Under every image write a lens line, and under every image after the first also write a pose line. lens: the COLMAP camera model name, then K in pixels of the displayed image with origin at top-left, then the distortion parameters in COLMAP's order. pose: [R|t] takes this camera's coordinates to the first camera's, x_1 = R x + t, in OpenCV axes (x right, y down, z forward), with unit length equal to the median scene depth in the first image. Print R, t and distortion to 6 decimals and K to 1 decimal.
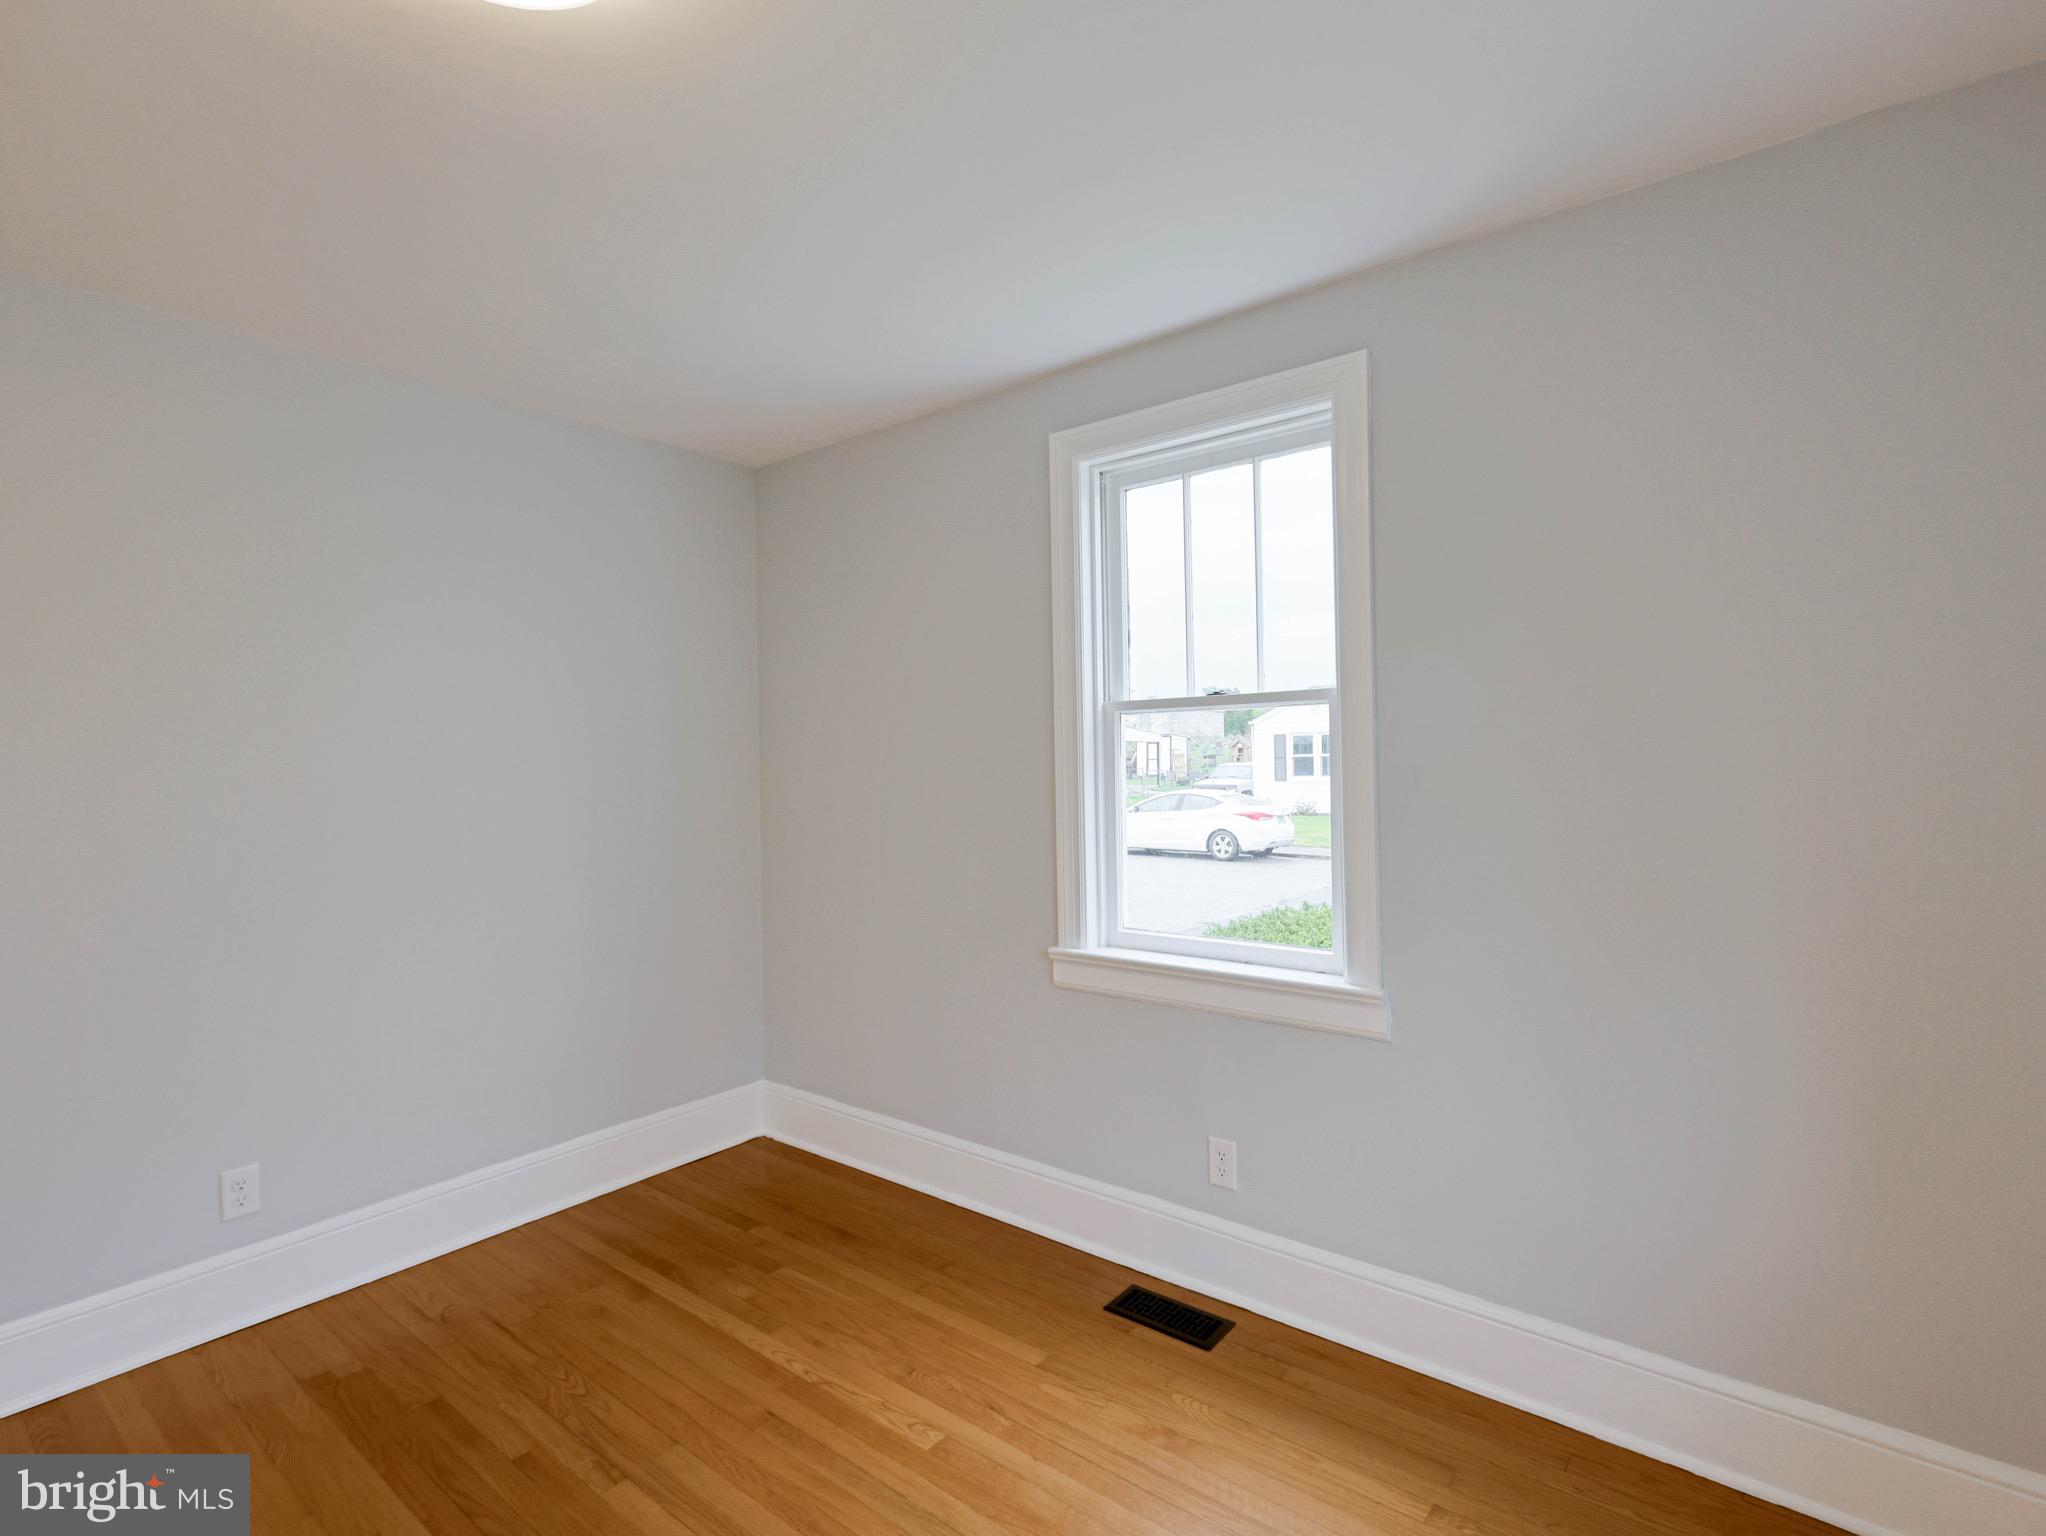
lens RADIAL K [[1011.6, 0, 1039.6], [0, 1011.6, 764.7], [0, 0, 1]] dist [-0.001393, 0.000791]
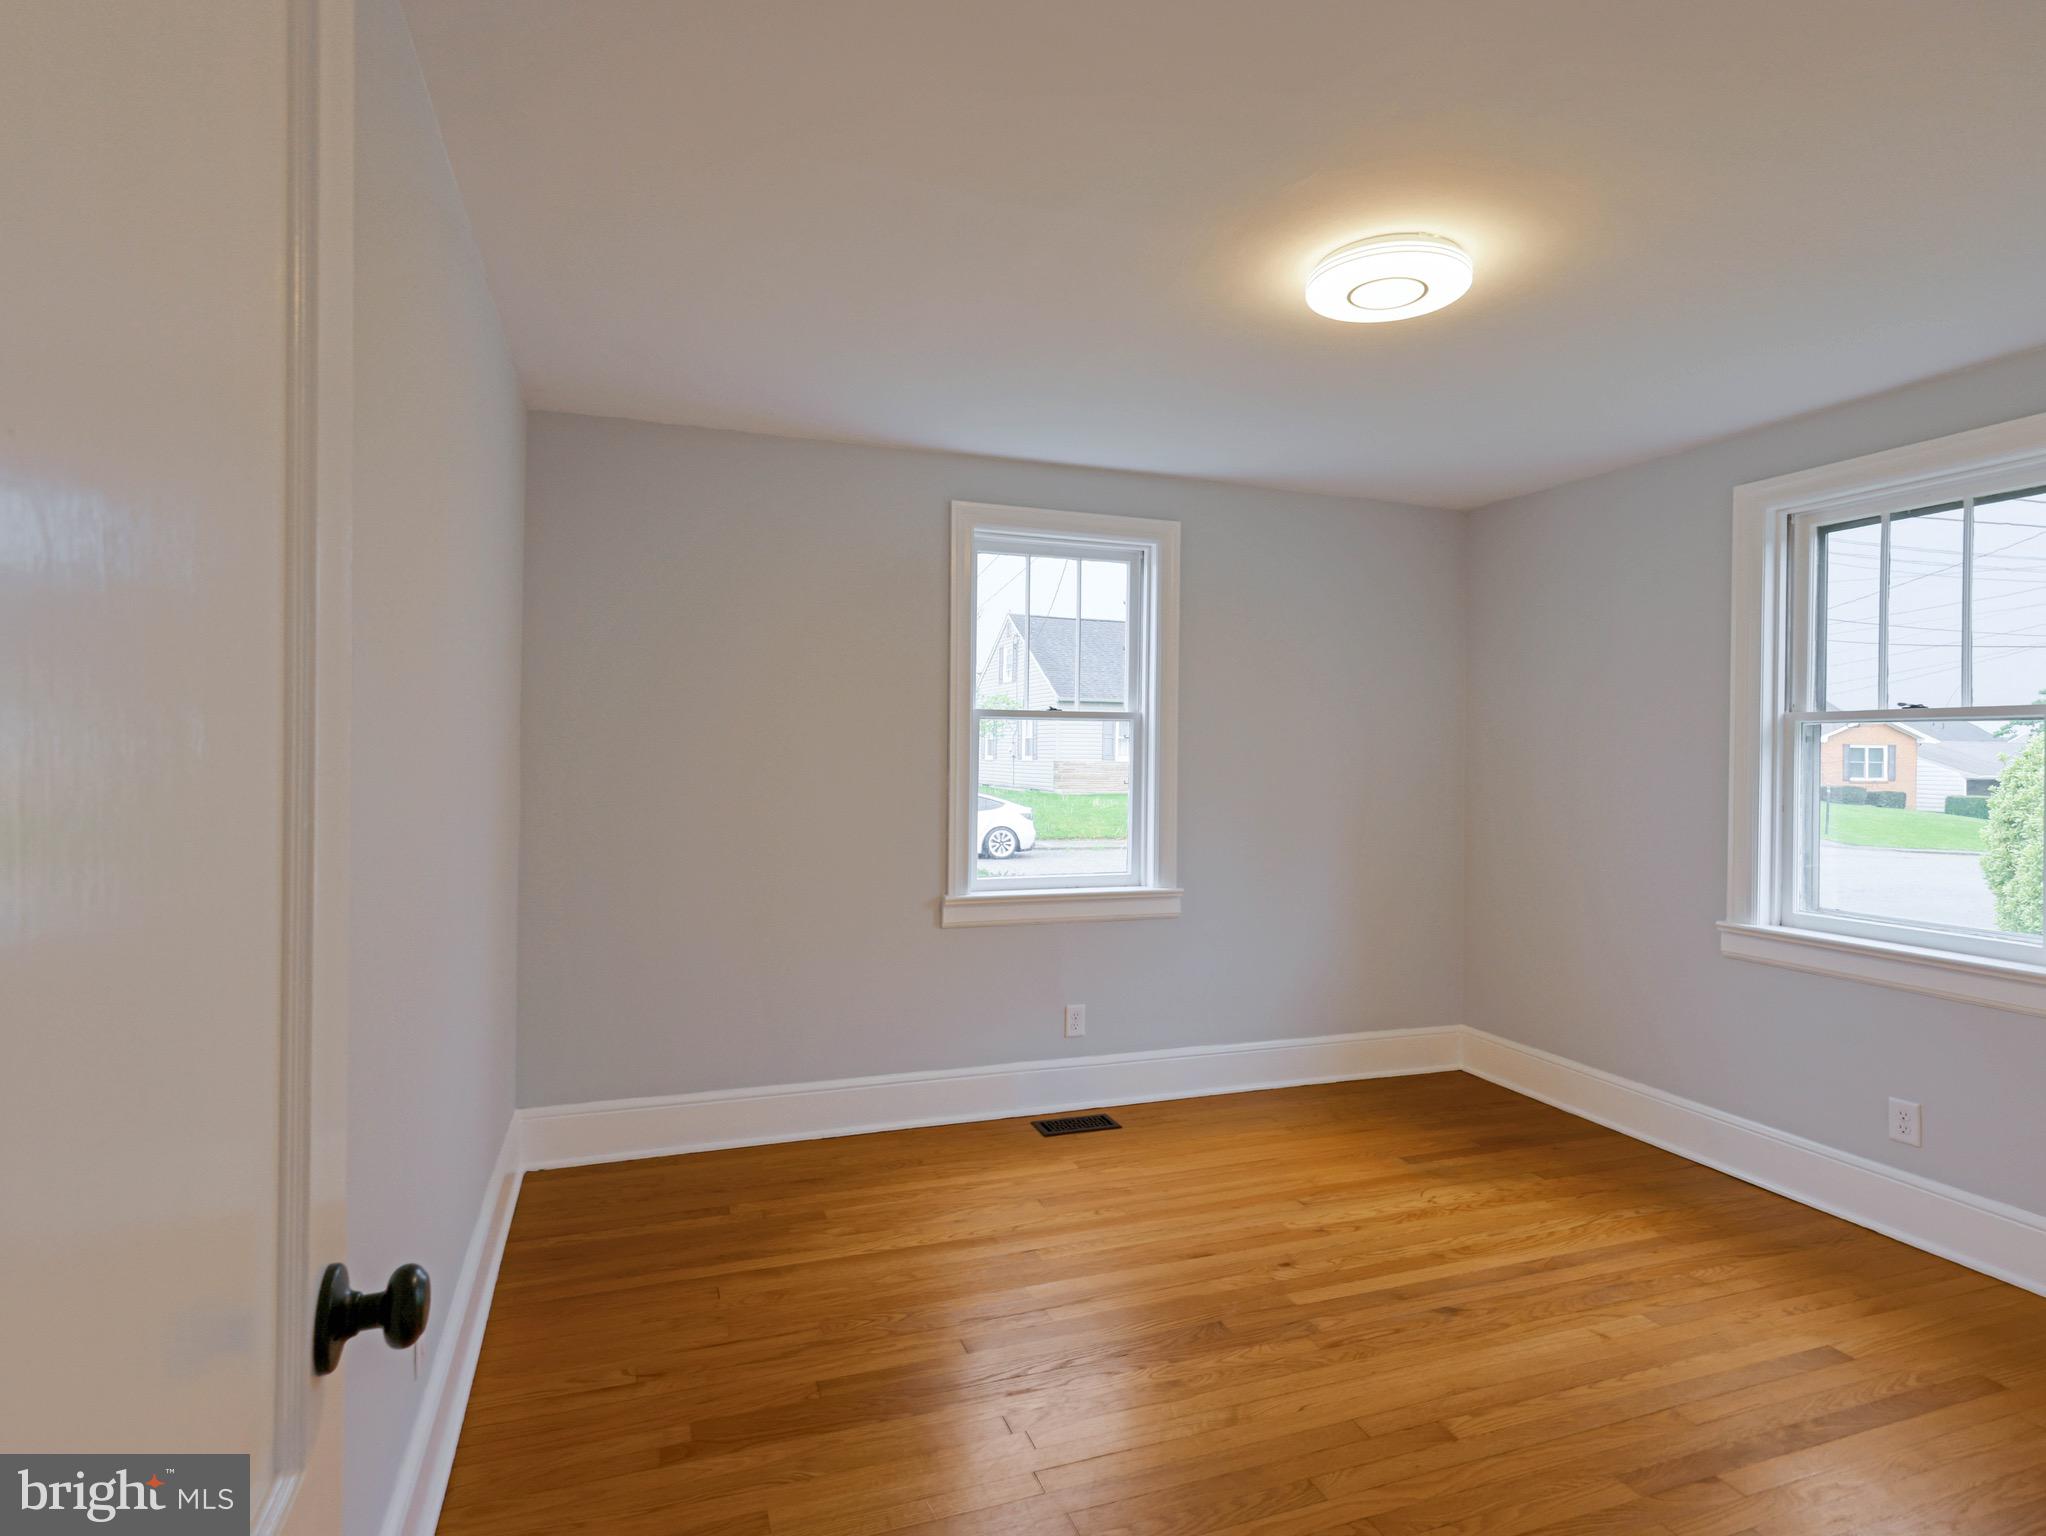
lens RADIAL K [[1011.6, 0, 1021.8], [0, 1011.6, 747.8], [0, 0, 1]] dist [-0.001393, 0.000791]
pose [[0.536519, 0.024928, 0.843520, -1.117745], [-0.018505, 0.999671, -0.017772, 0.013374], [-0.843686, -0.006074, 0.536803, 0.249097]]
